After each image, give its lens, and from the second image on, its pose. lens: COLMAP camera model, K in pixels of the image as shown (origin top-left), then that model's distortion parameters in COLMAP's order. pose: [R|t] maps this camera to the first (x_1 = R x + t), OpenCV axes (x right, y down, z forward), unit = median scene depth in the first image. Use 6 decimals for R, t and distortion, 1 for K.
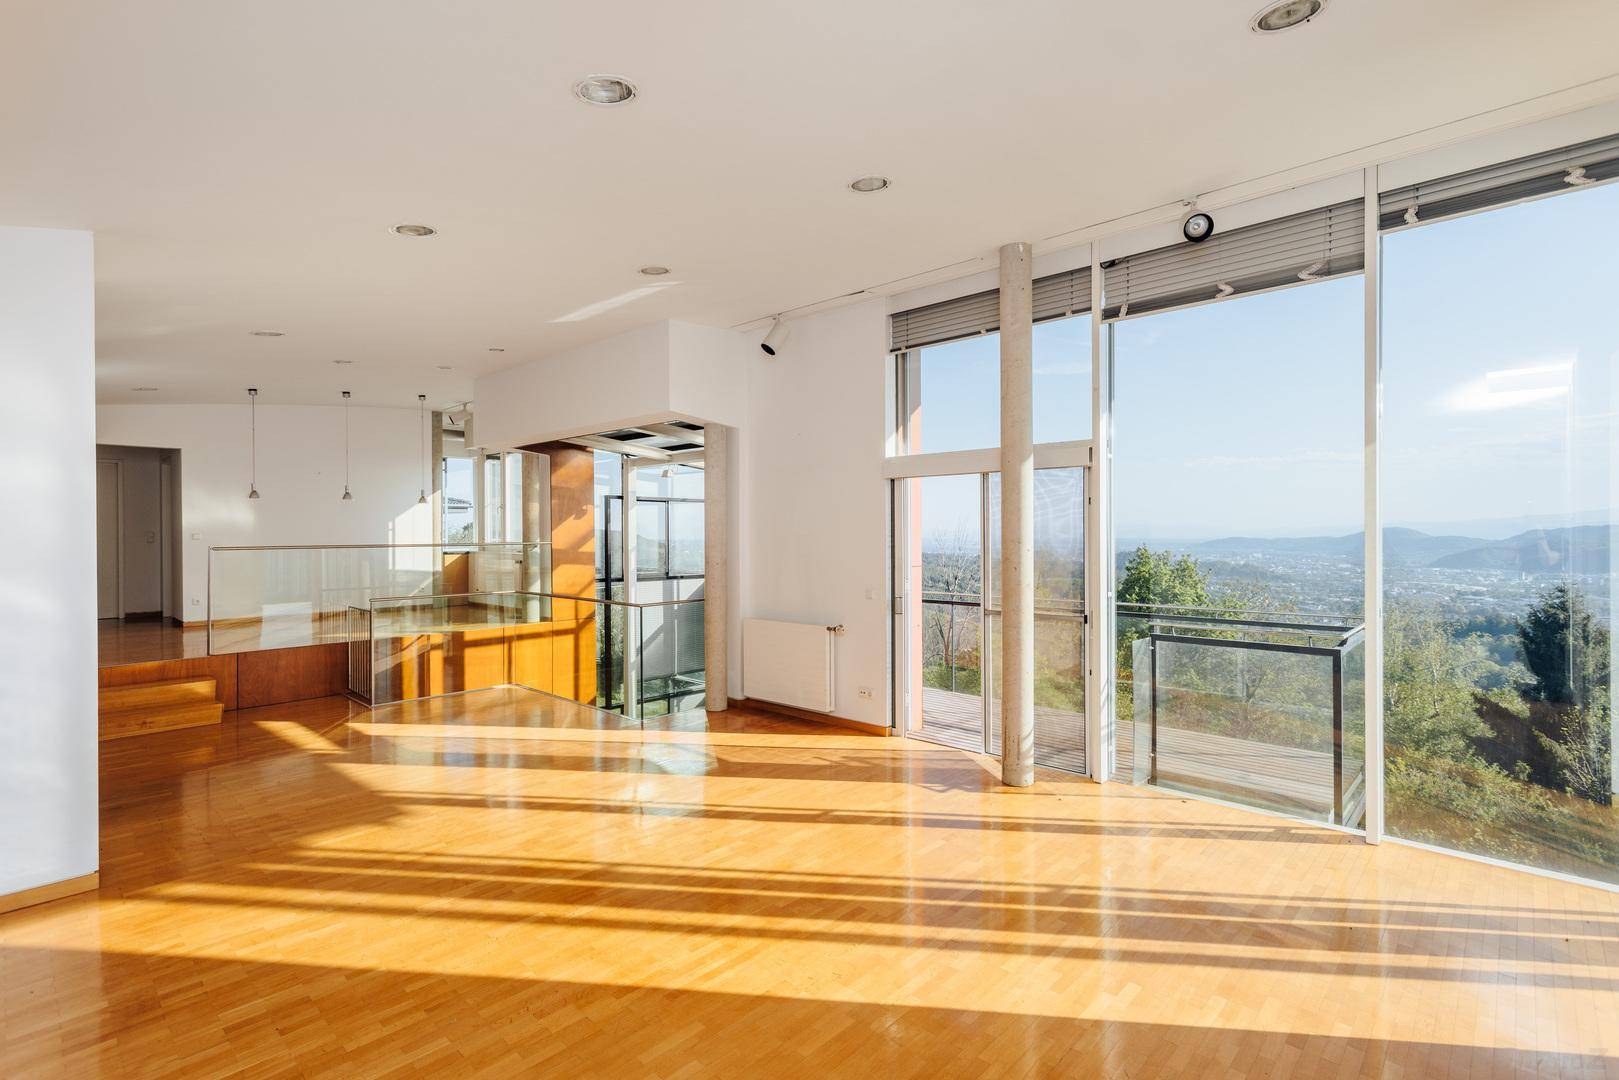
lens RADIAL K [[766.9, 0, 807.5], [0, 766.9, 529.2], [0, 0, 1]] dist [-0.005311, -0.000028]
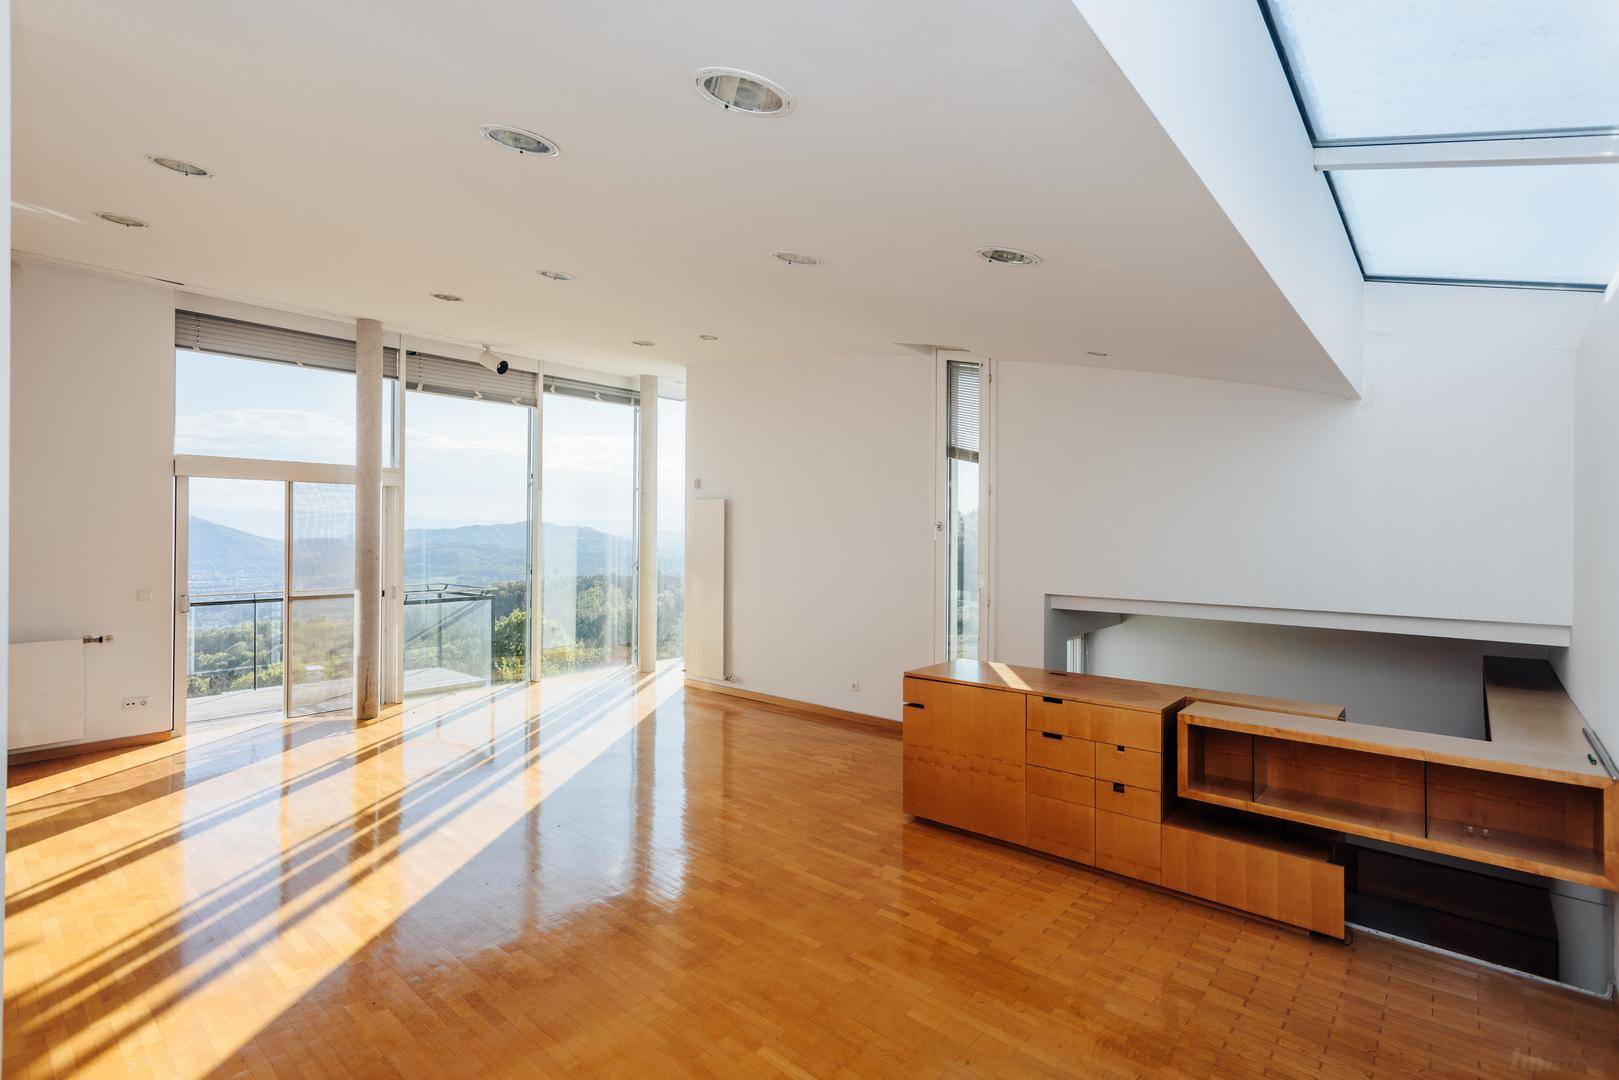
lens RADIAL K [[766.9, 0, 807.9], [0, 766.9, 539.6], [0, 0, 1]] dist [-0.005311, -0.000028]
pose [[-0.059303, 0.006849, 0.998217, -1.356451], [-0.001346, 0.999975, -0.006941, 0.033323], [-0.998239, -0.001755, -0.059292, 0.374237]]
